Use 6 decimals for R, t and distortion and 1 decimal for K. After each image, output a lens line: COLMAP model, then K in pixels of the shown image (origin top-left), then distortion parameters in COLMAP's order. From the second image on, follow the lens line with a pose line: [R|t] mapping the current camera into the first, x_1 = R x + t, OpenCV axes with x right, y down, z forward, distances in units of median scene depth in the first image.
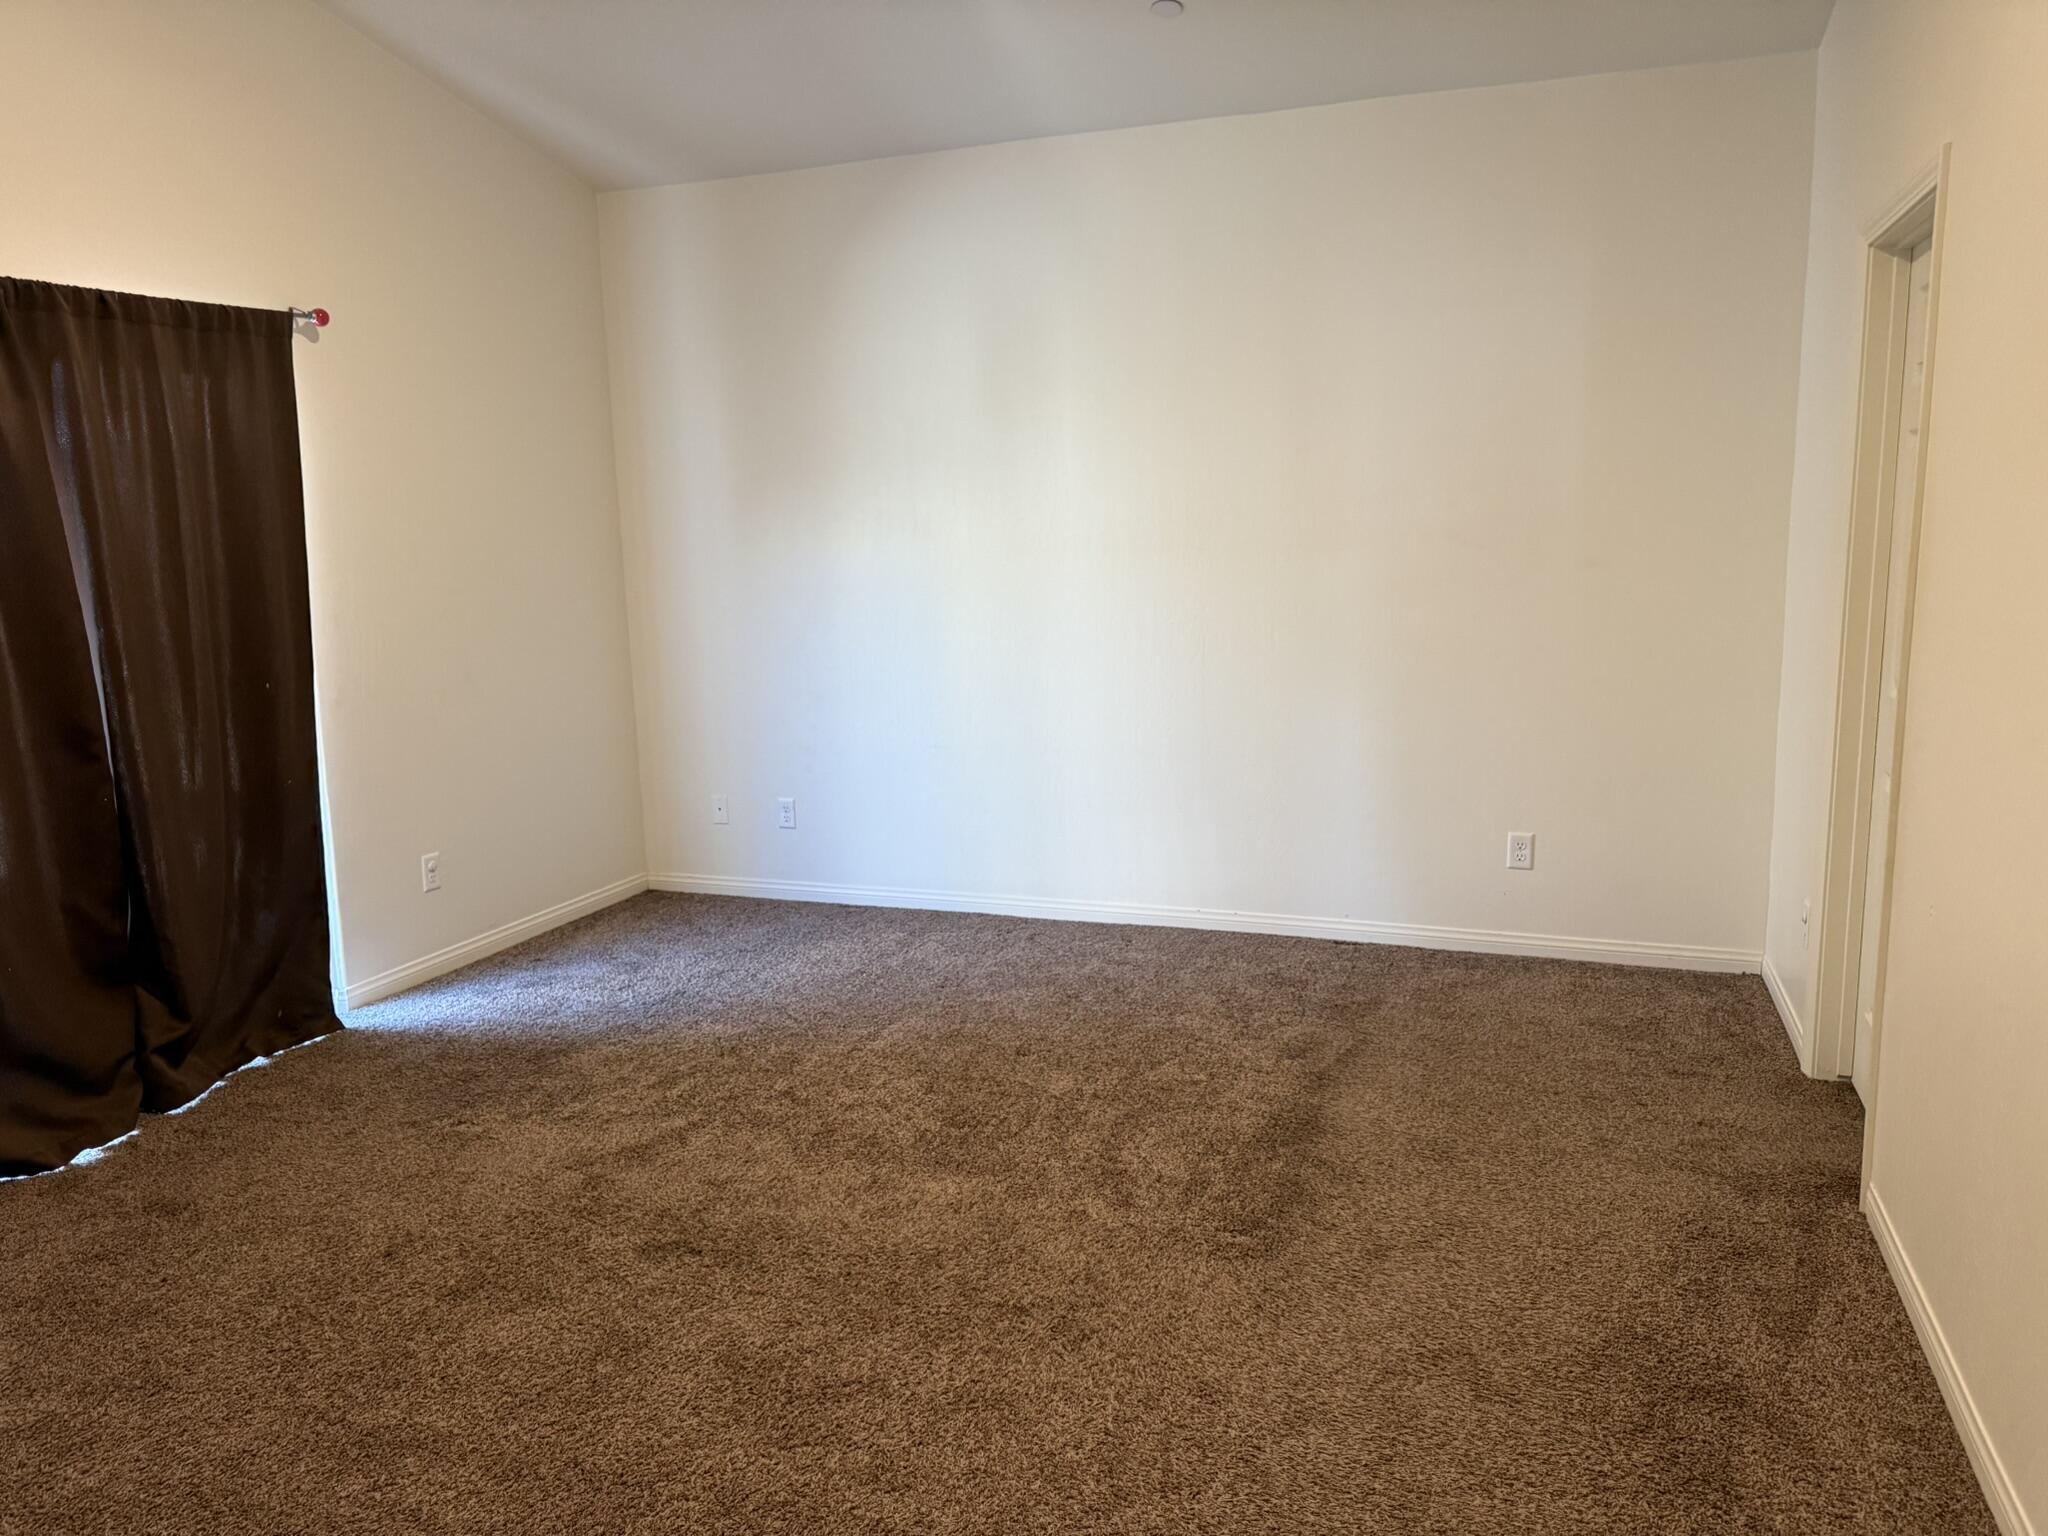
lens RADIAL K [[1439.7, 0, 1024.0], [0, 1439.7, 768.0], [0, 0, 1]] dist [0.156416, -0.325679]
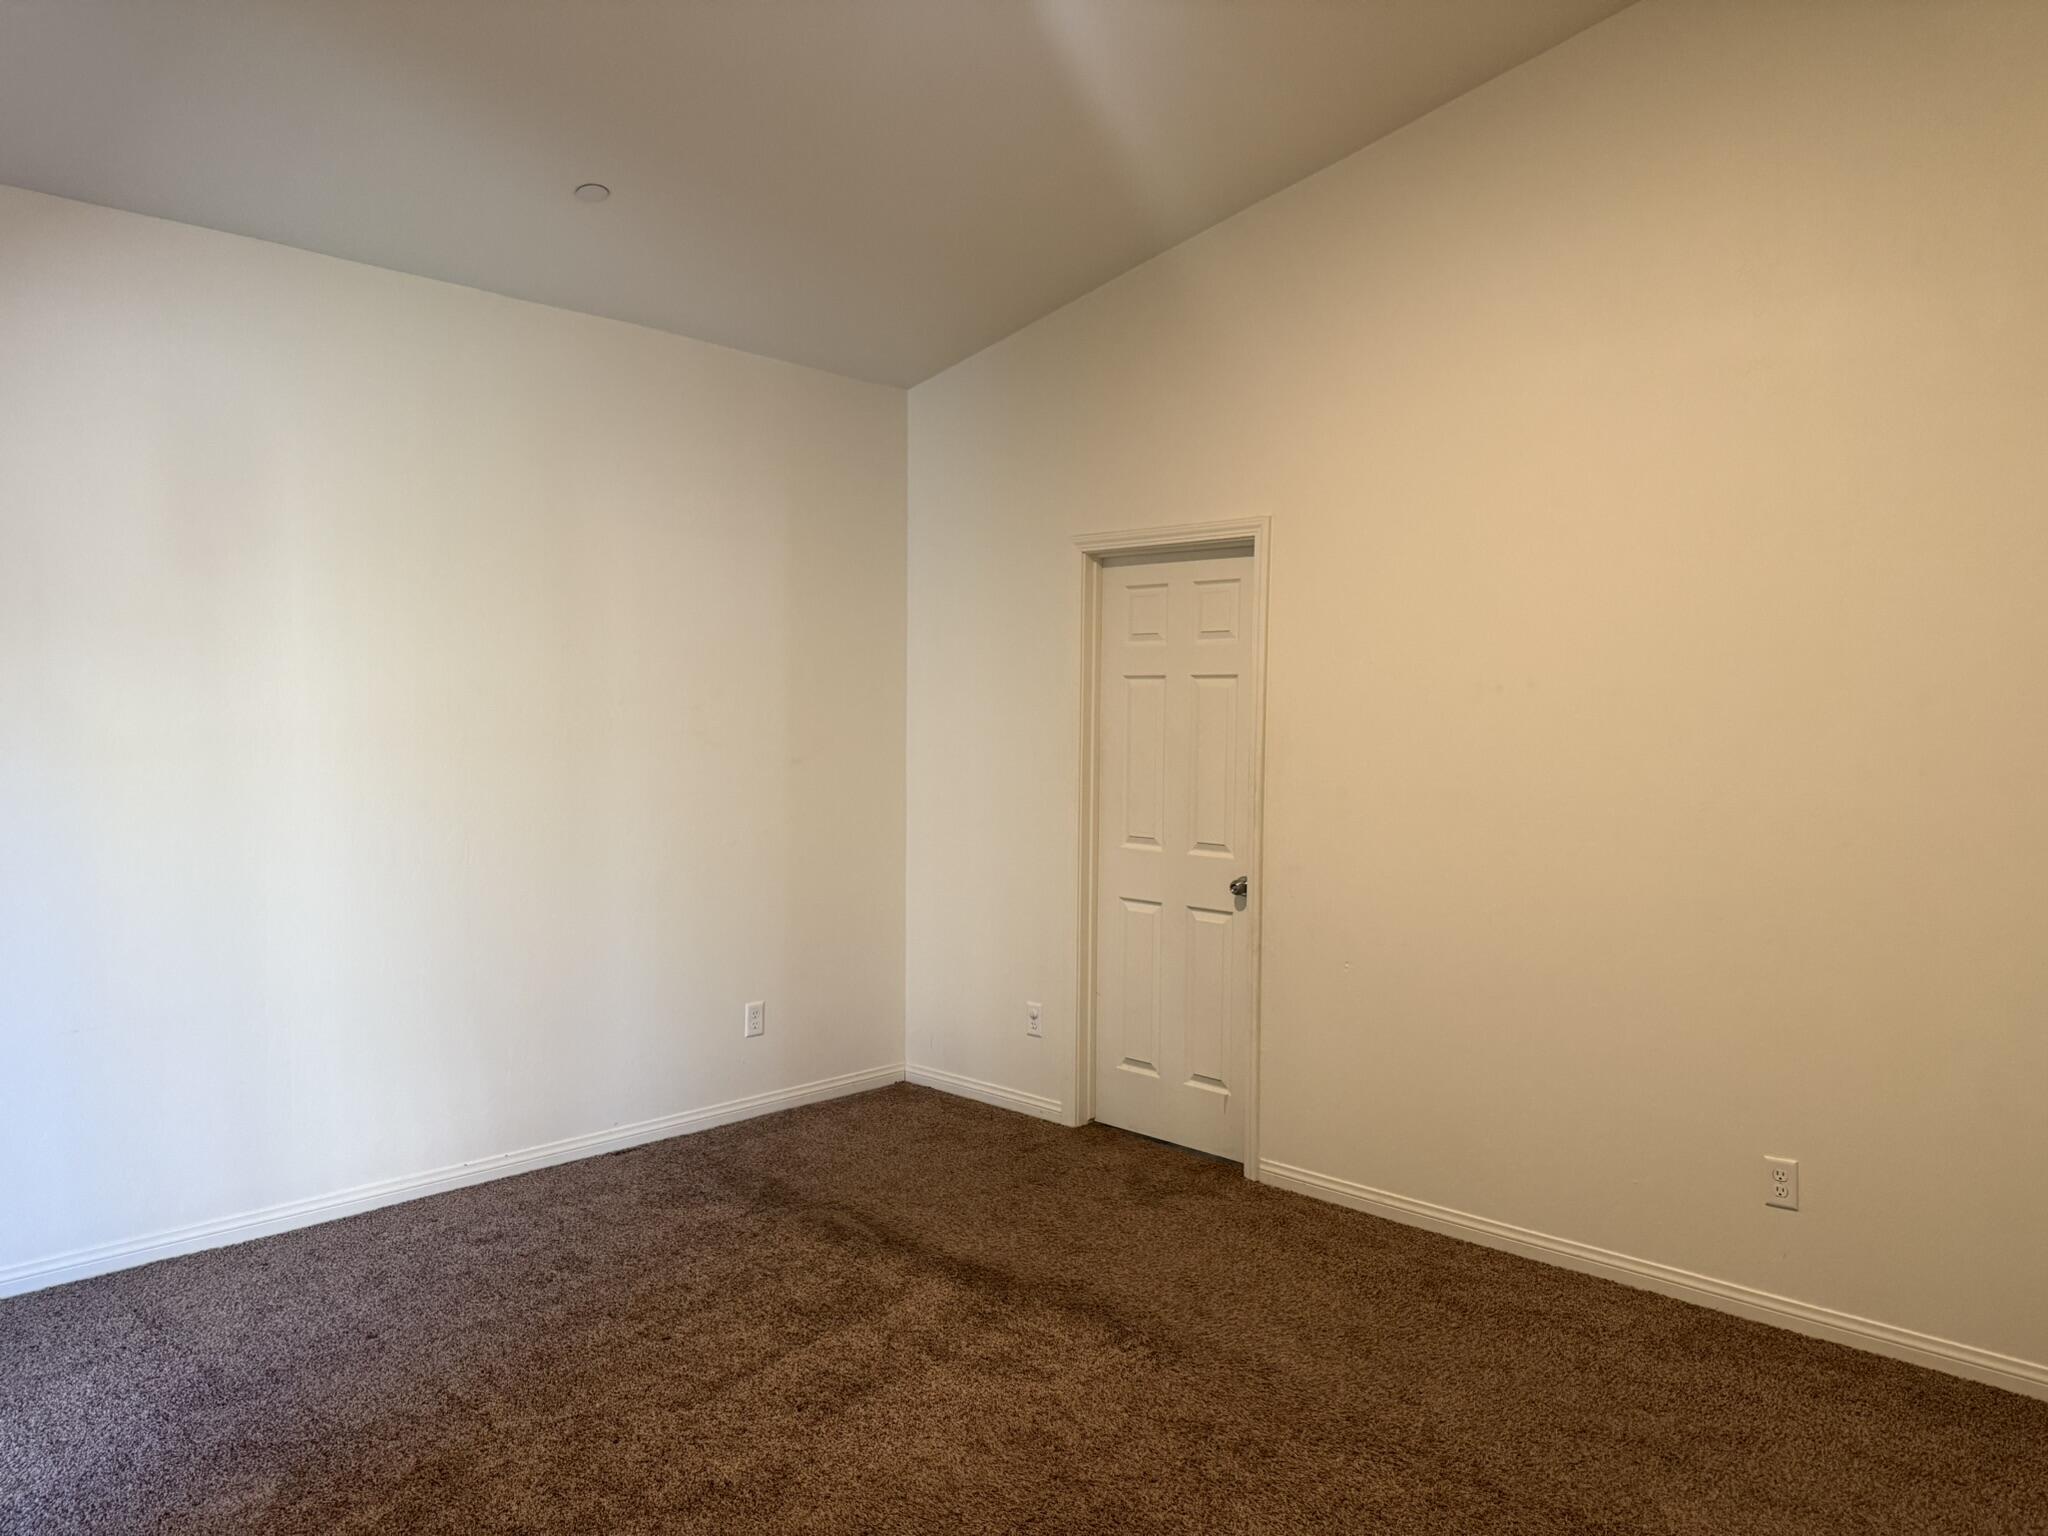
lens RADIAL K [[1439.7, 0, 1024.0], [0, 1439.7, 768.0], [0, 0, 1]] dist [0.156416, -0.325679]
pose [[0.369721, -0.007448, 0.929113, -0.608758], [0.121902, 0.991713, -0.040558, -0.062754], [-0.921112, 0.128256, 0.367565, 0.382532]]
